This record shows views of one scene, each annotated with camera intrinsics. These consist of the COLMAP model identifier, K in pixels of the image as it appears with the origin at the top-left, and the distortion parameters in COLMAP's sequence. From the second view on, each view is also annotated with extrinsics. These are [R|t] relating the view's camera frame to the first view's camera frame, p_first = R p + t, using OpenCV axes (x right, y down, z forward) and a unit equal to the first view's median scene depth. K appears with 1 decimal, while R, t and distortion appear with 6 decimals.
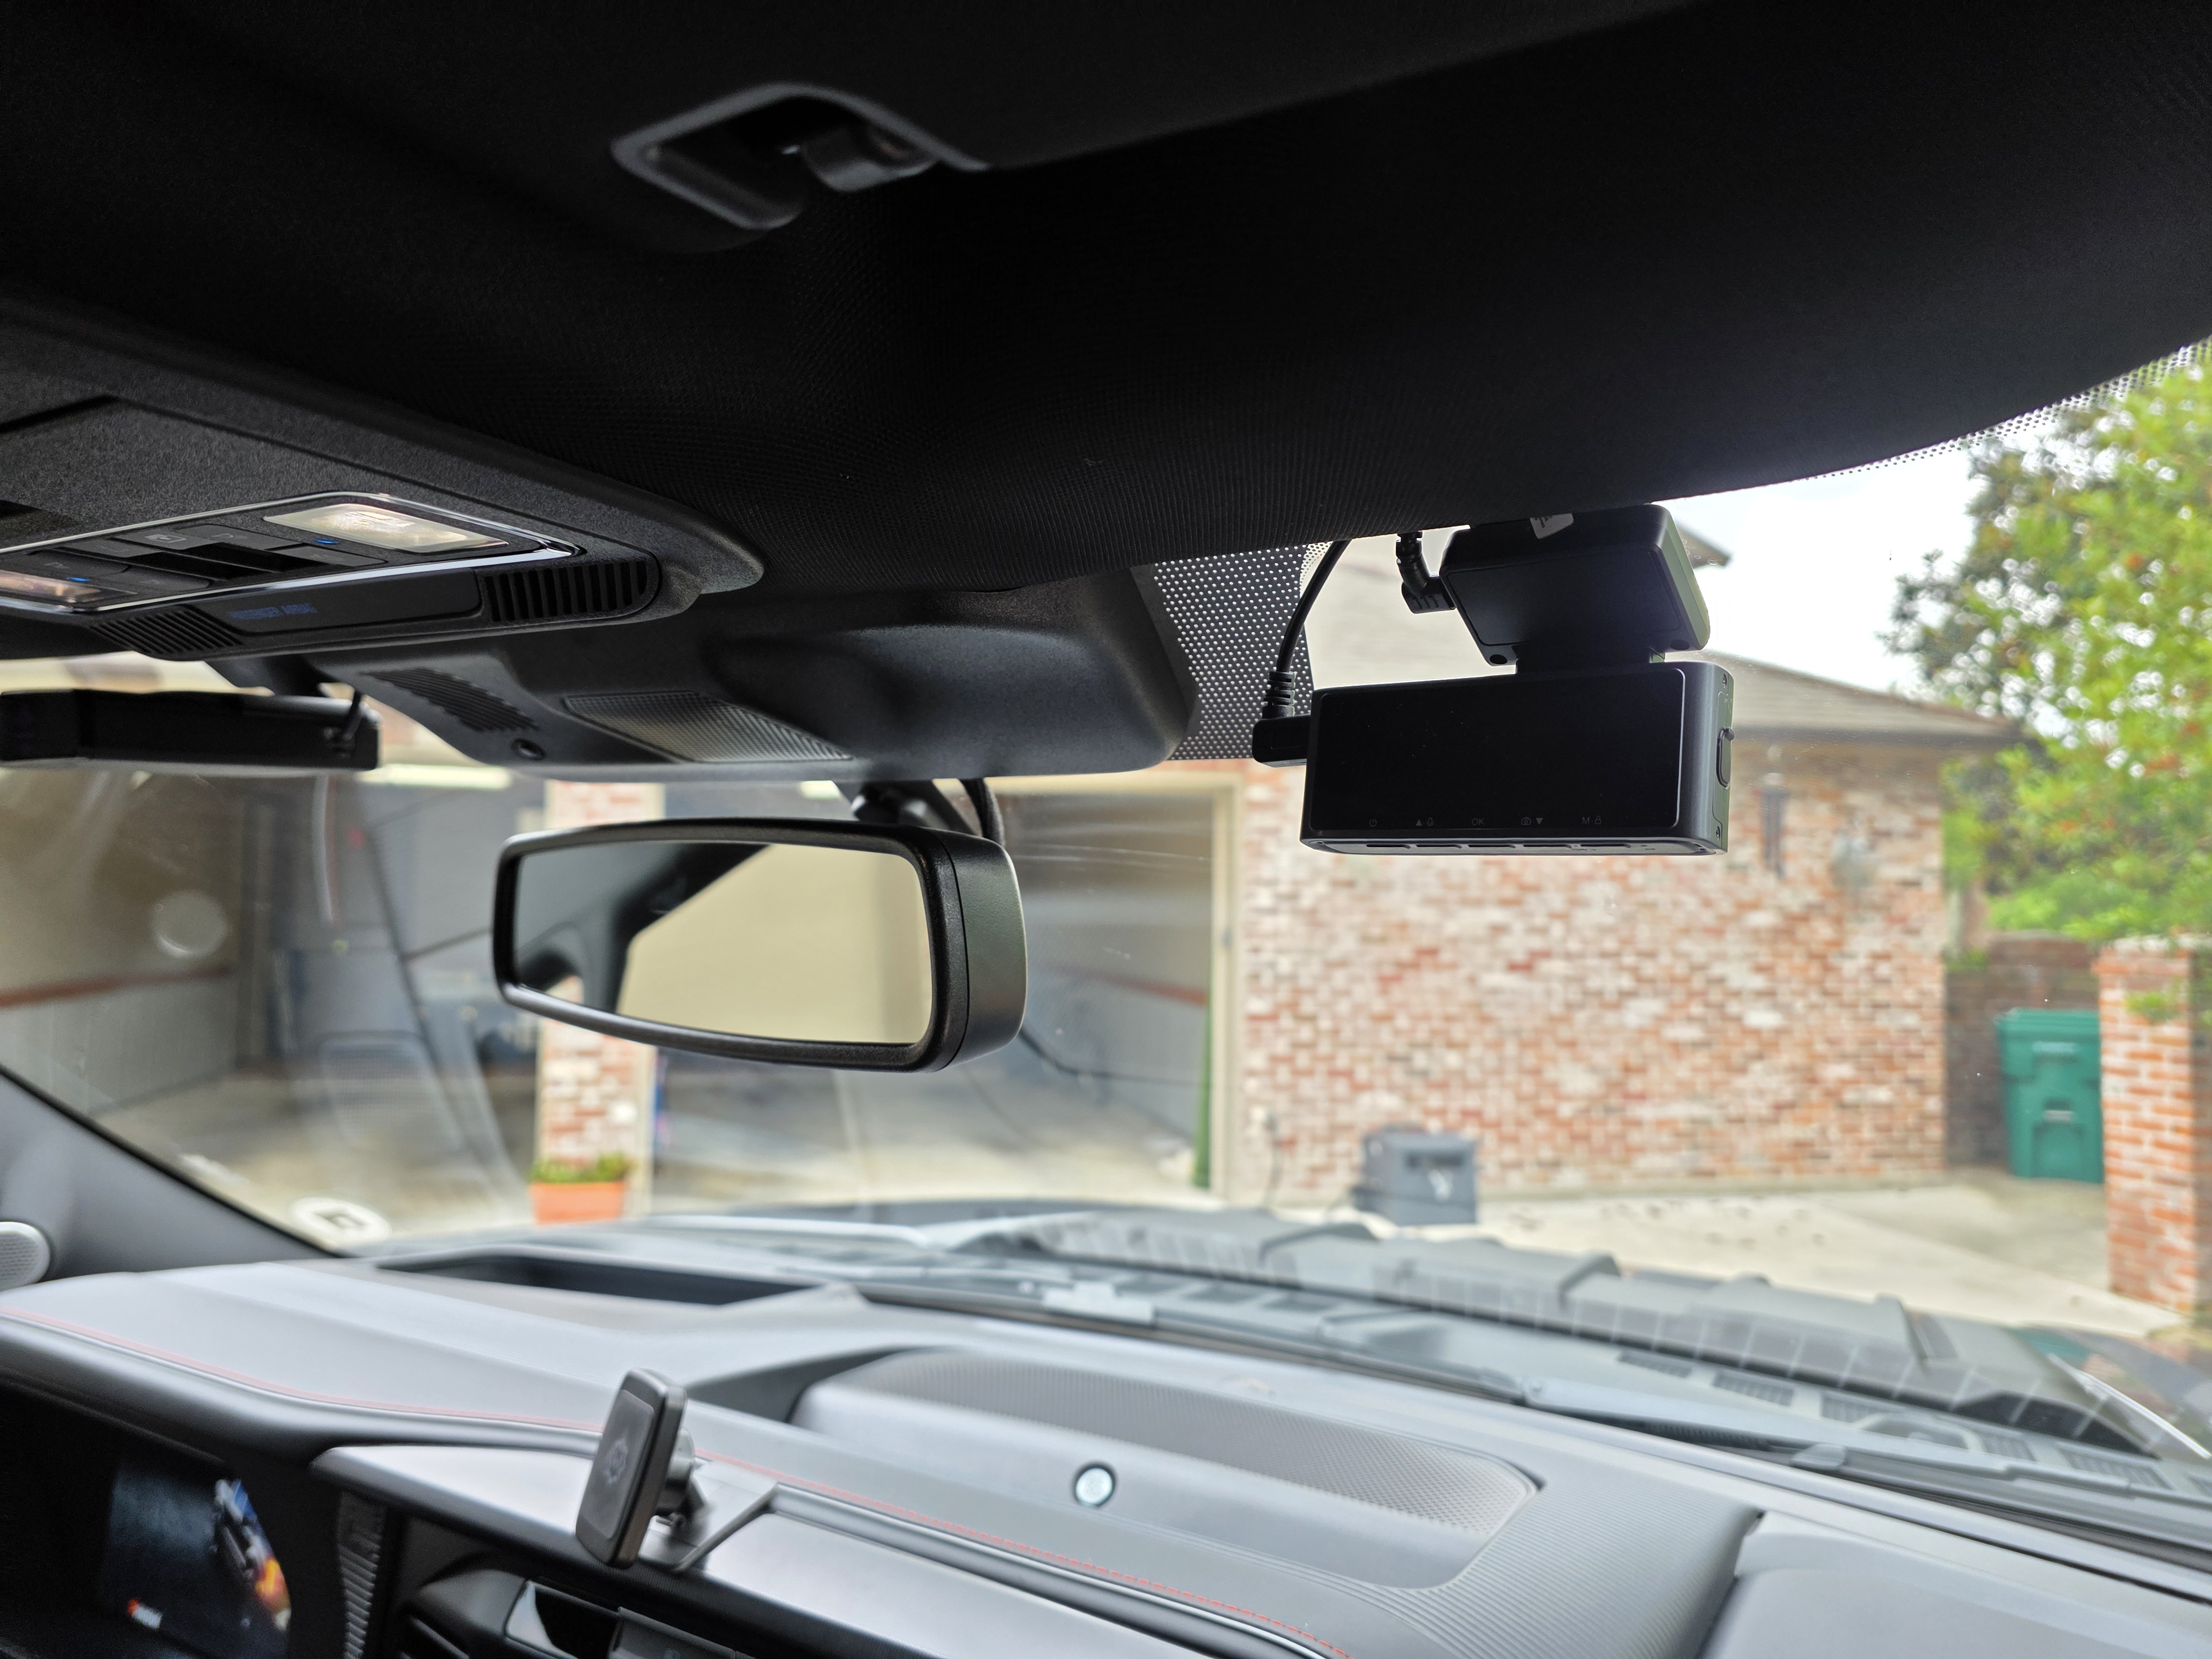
lens RADIAL K [[1508.7, 0, 1091.7], [0, 1508.7, 827.9], [0, 0, 1]] dist [0.059599, -0.066836]
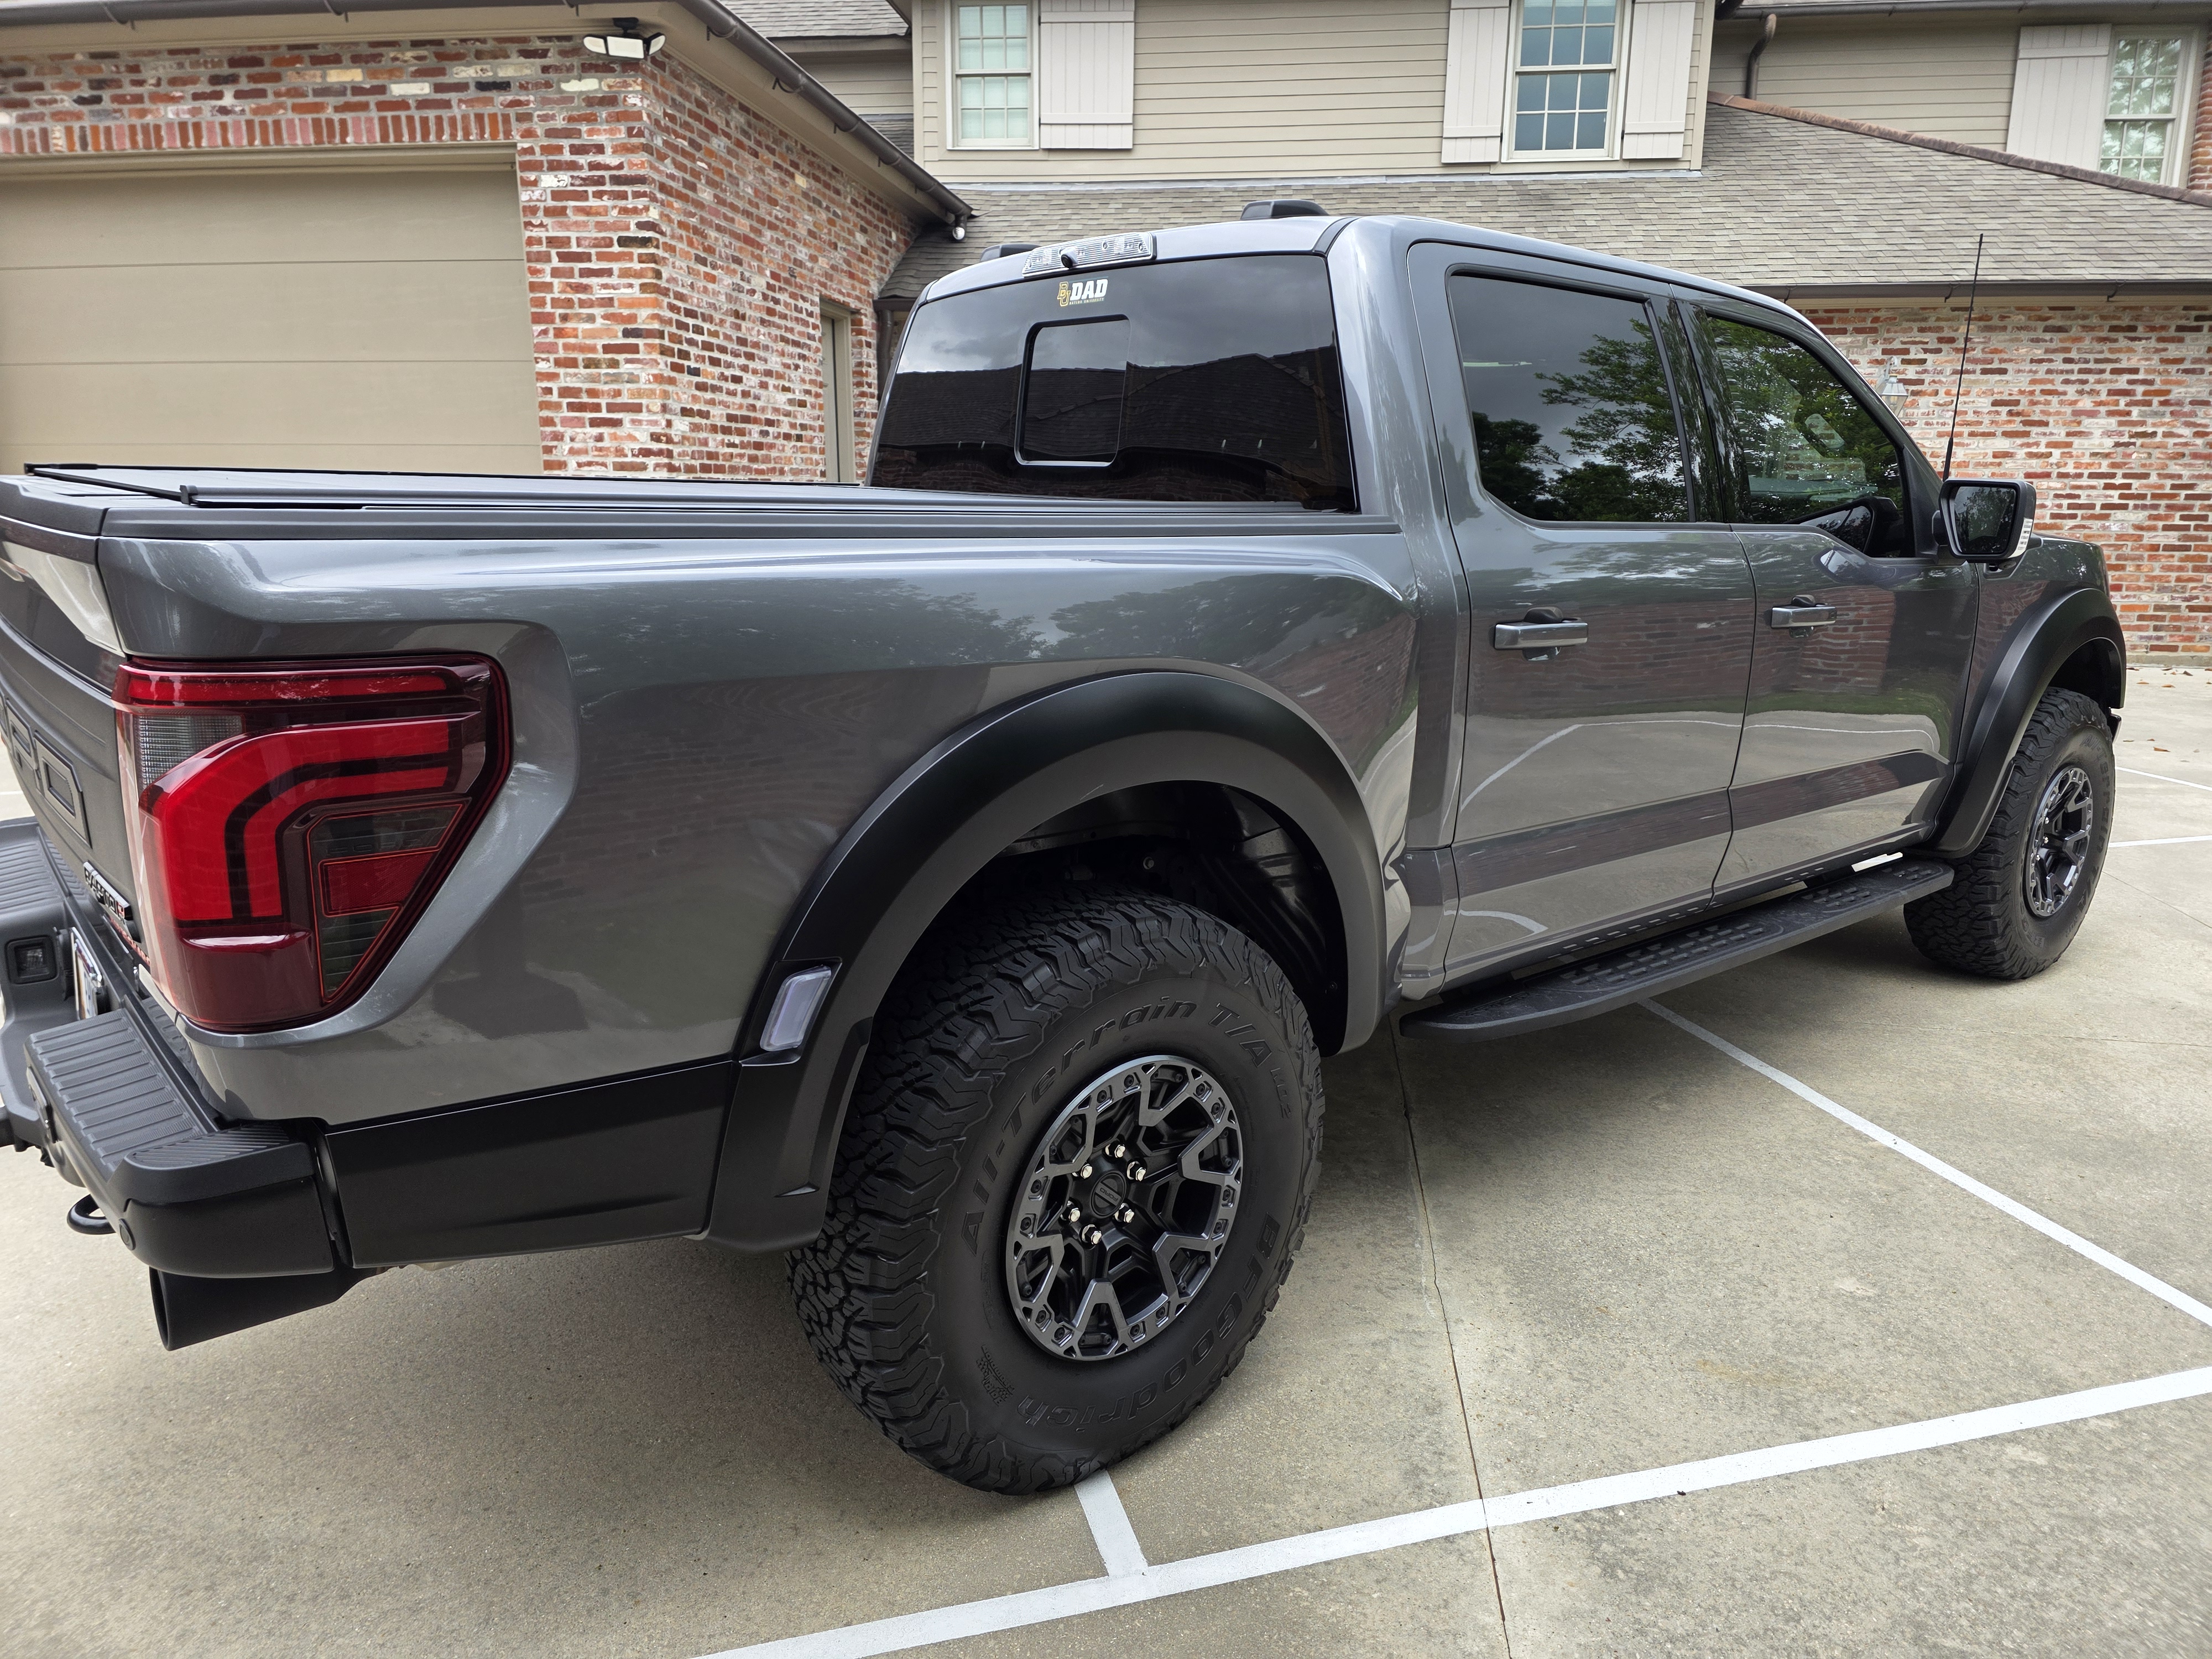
lens RADIAL K [[1467.3, 0, 1115.2], [0, 1467.3, 798.4], [0, 0, 1]] dist [0.057747, -0.059490]
pose [[0.934380, 0.065178, -0.350265, 0.024336], [0.023214, 0.969897, 0.242405, 0.025184], [0.355521, -0.234630, 0.904740, -0.495374]]
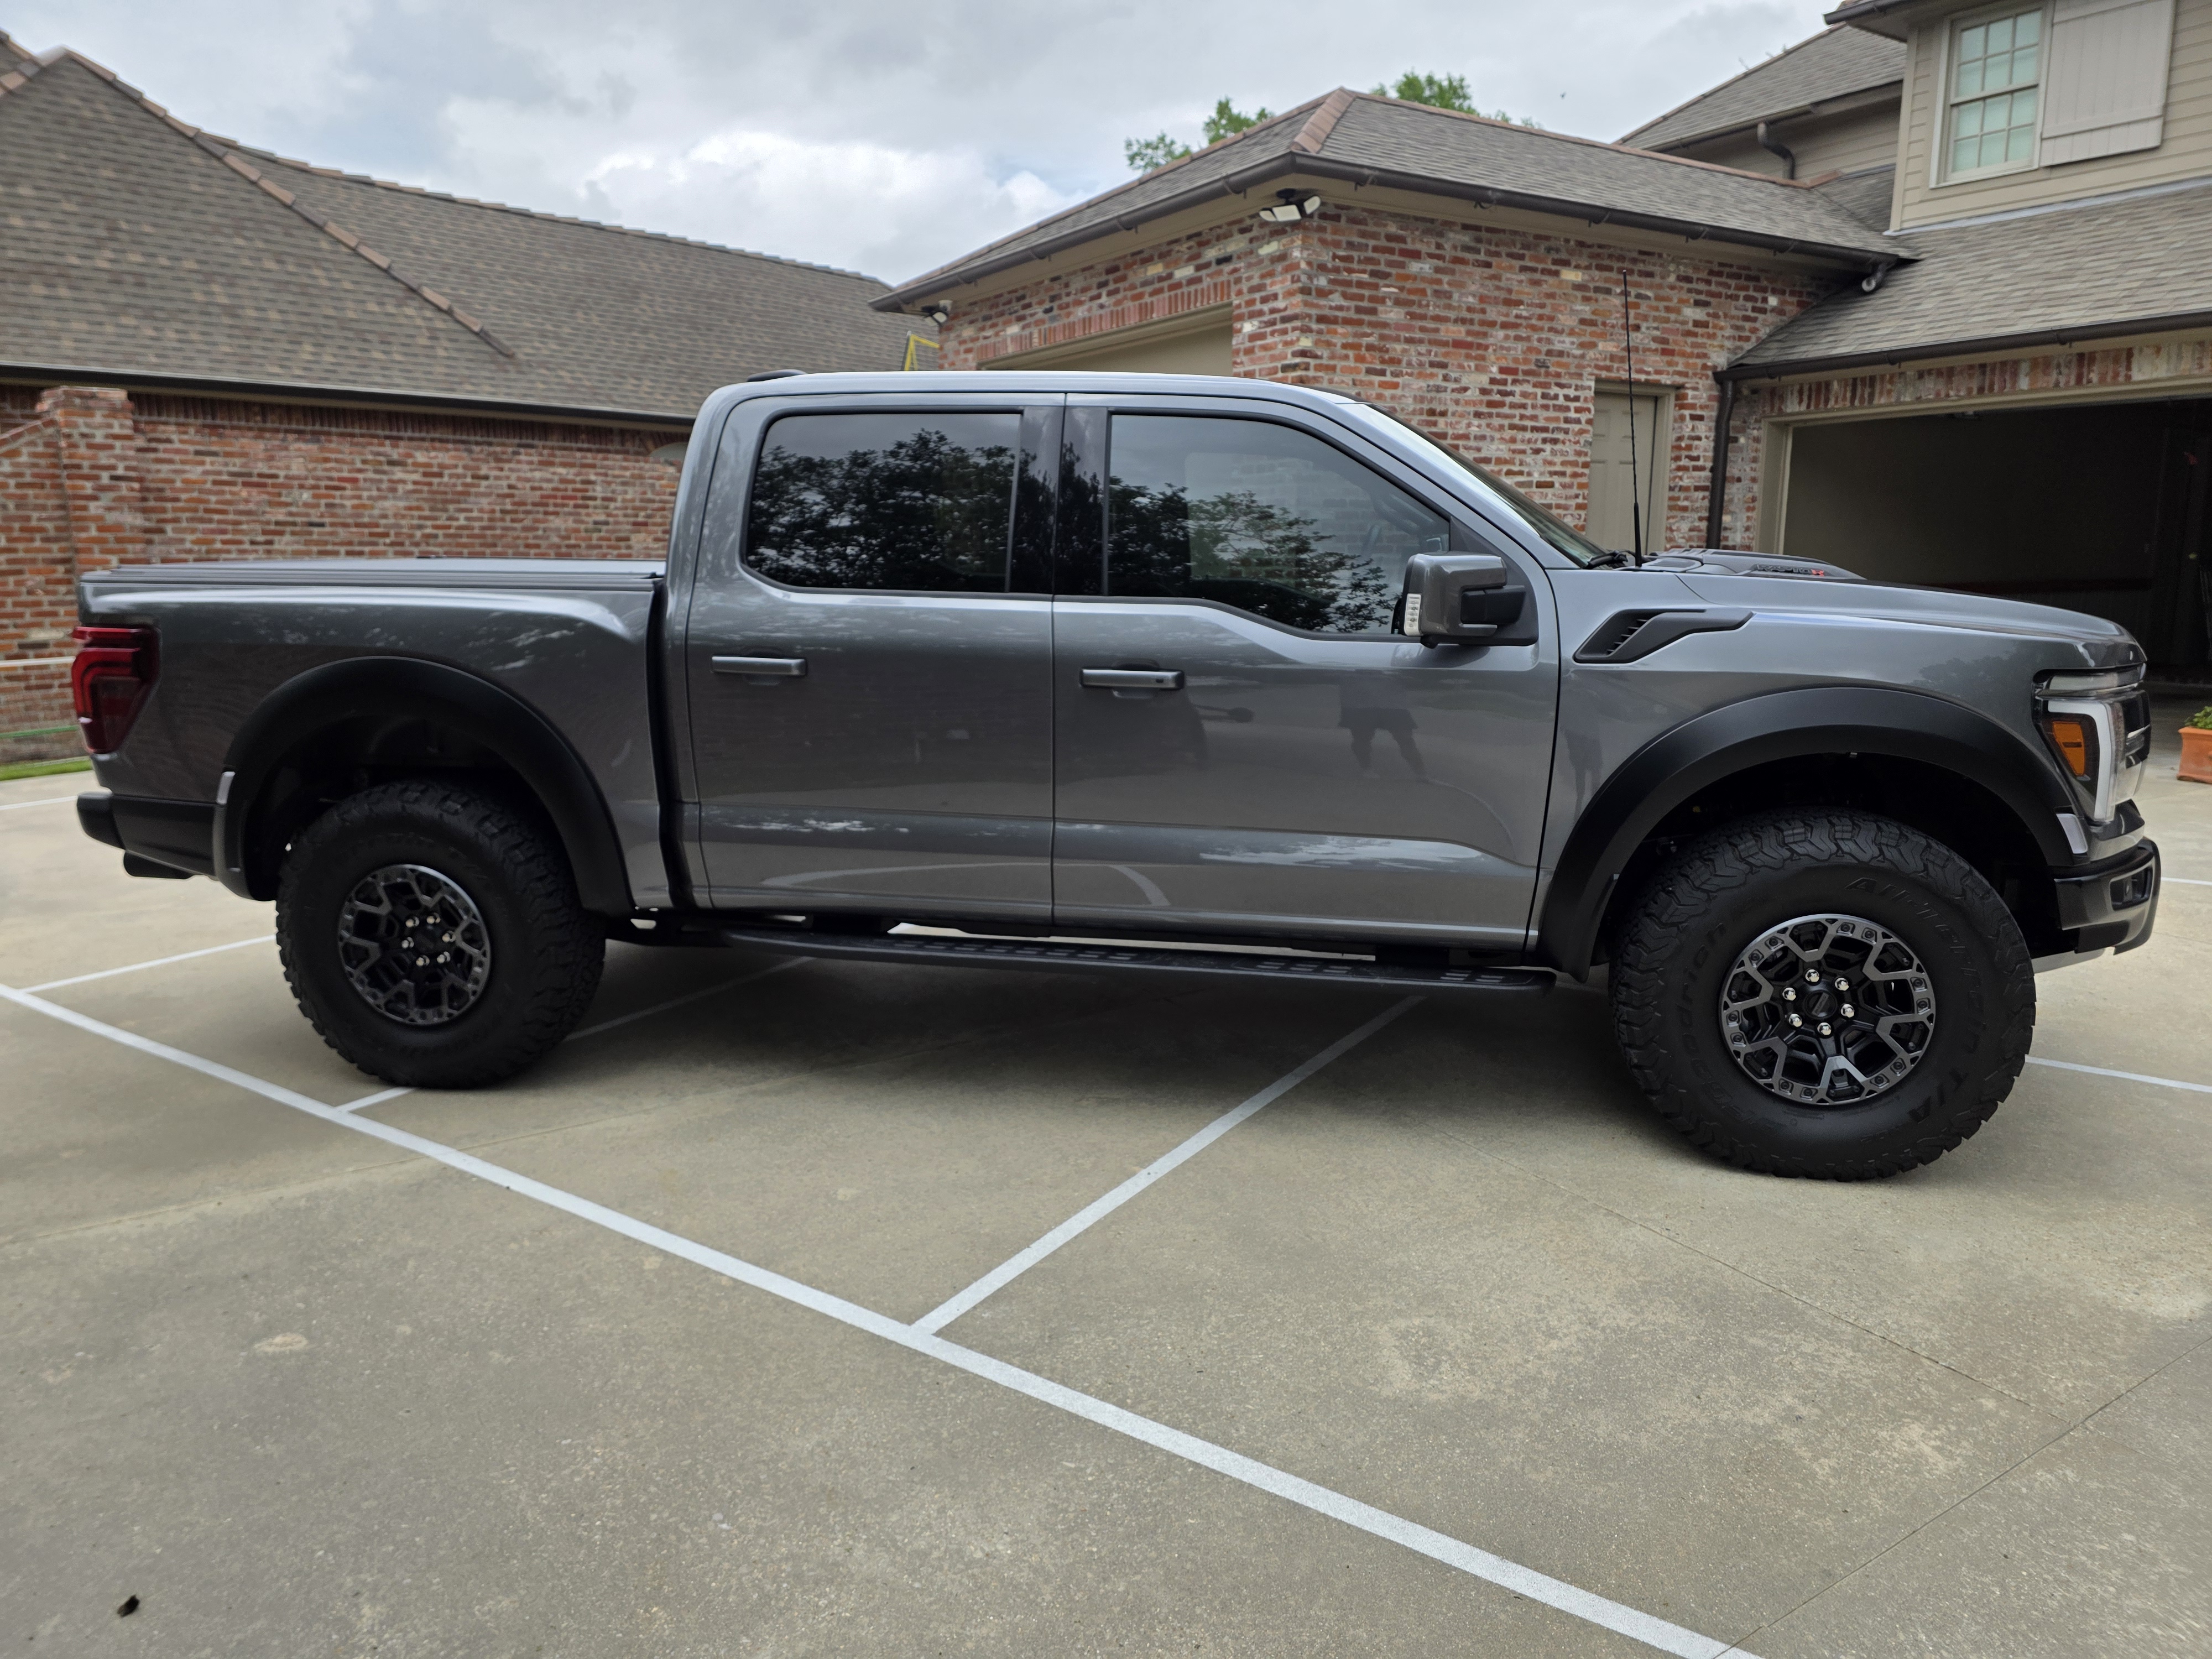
lens RADIAL K [[1481.7, 0, 1106.0], [0, 1481.7, 829.5], [0, 0, 1]] dist [0.061359, -0.068197]
pose [[0.325891, 0.152600, -0.933010, 0.449160], [0.049557, 0.982773, 0.178049, 0.042468], [0.944108, -0.104262, 0.312714, -0.226109]]
